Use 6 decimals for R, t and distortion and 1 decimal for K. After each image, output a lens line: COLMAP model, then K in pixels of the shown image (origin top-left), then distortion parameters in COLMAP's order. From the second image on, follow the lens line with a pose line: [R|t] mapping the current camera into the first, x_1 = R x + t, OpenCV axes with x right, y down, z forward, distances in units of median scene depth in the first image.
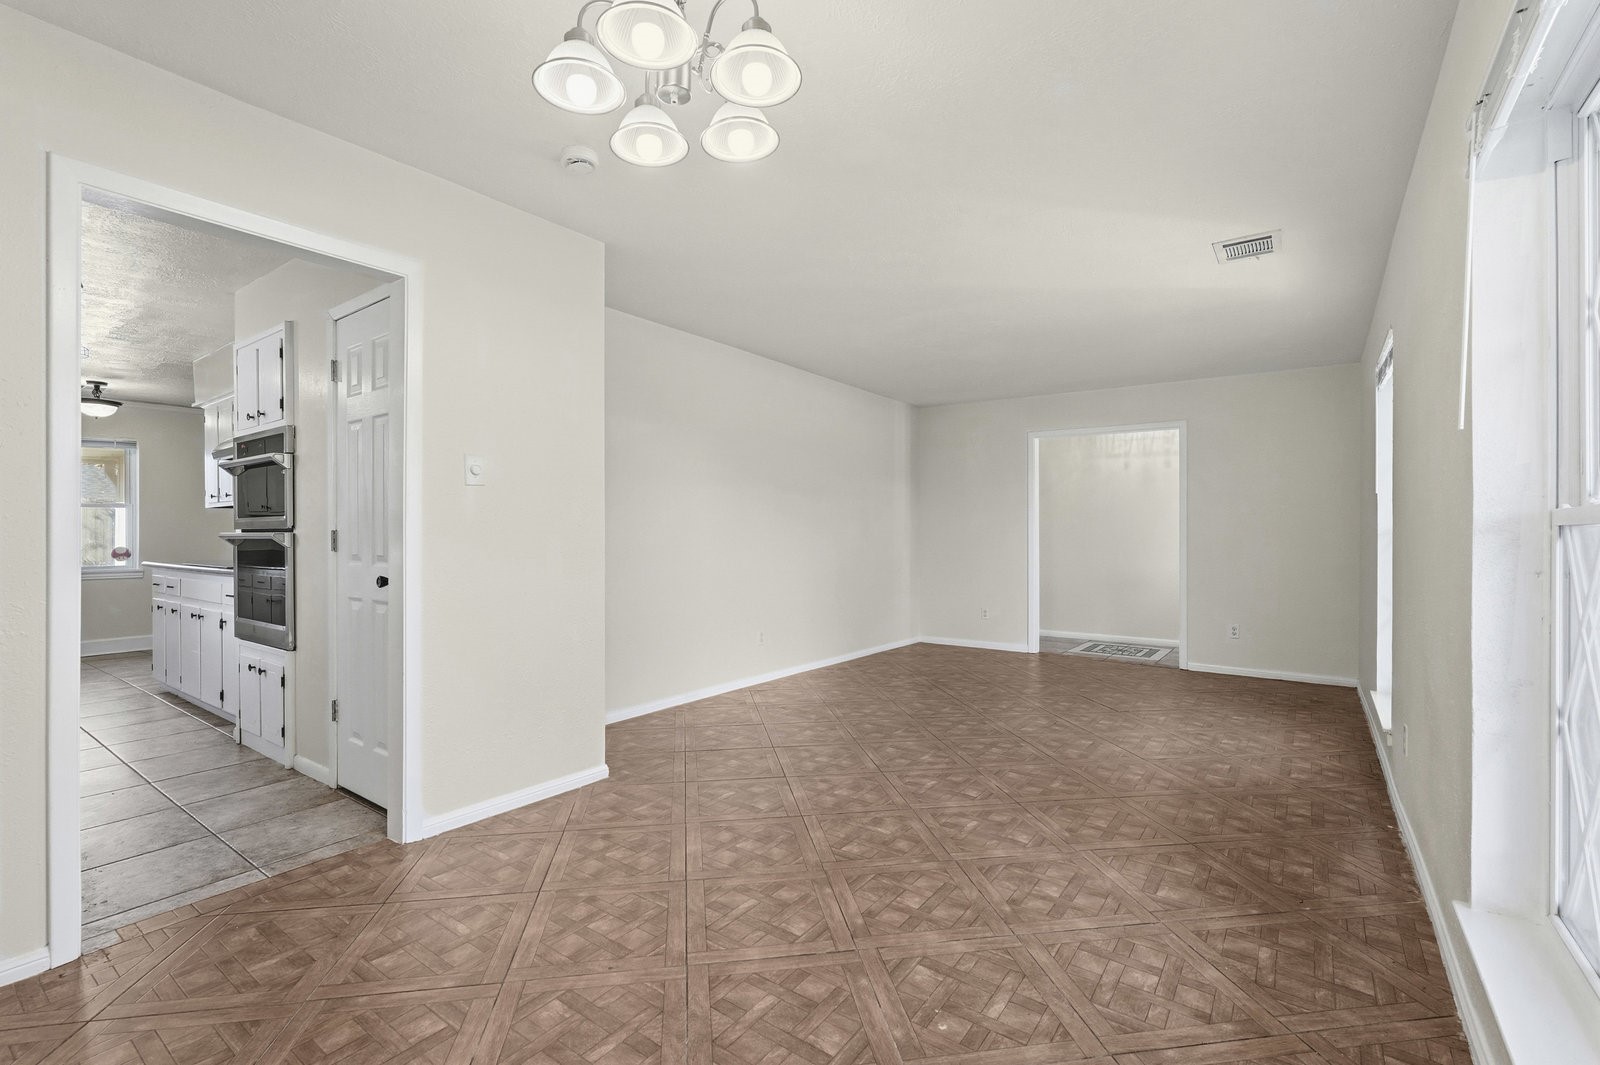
lens RADIAL K [[703.4, 0, 802.5], [0, 703.4, 542.3], [0, 0, 1]] dist [0.003559, 0.002335]
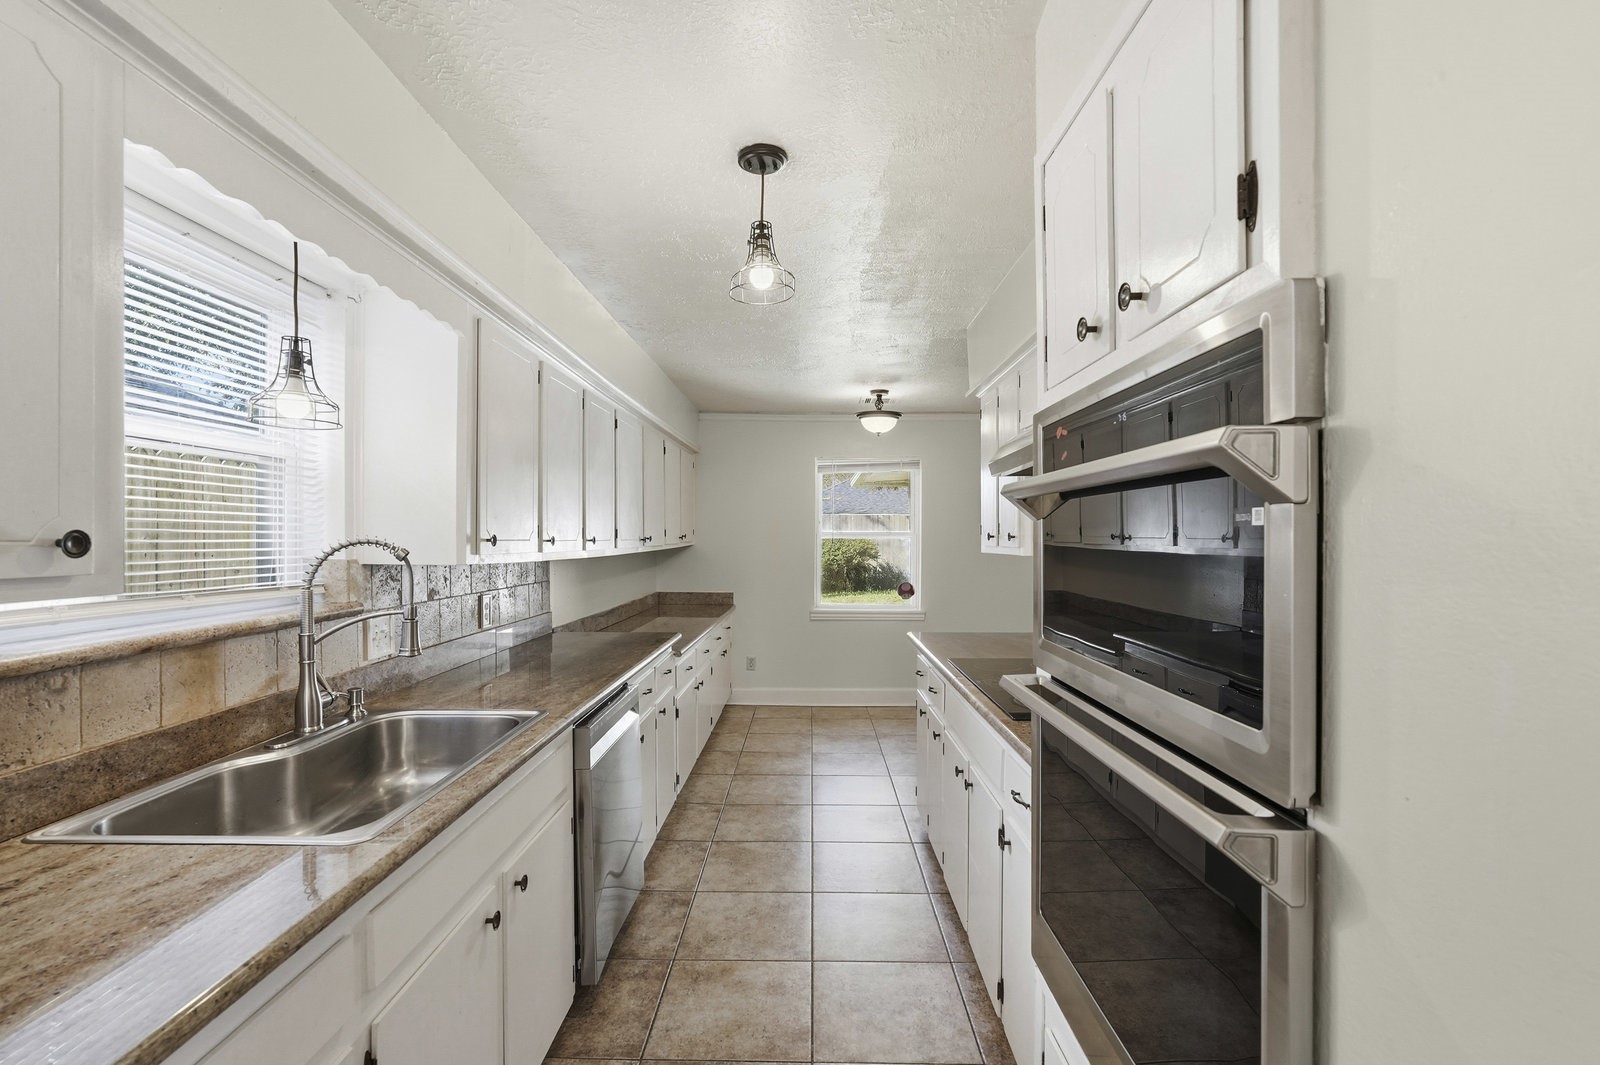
lens RADIAL K [[703.4, 0, 795.1], [0, 703.4, 539.5], [0, 0, 1]] dist [0.003559, 0.002335]
pose [[0.567034, 0.004310, -0.823683, -0.526197], [-0.006158, 0.999981, 0.000993, -0.075859], [0.823671, 0.004509, 0.567049, 0.631625]]
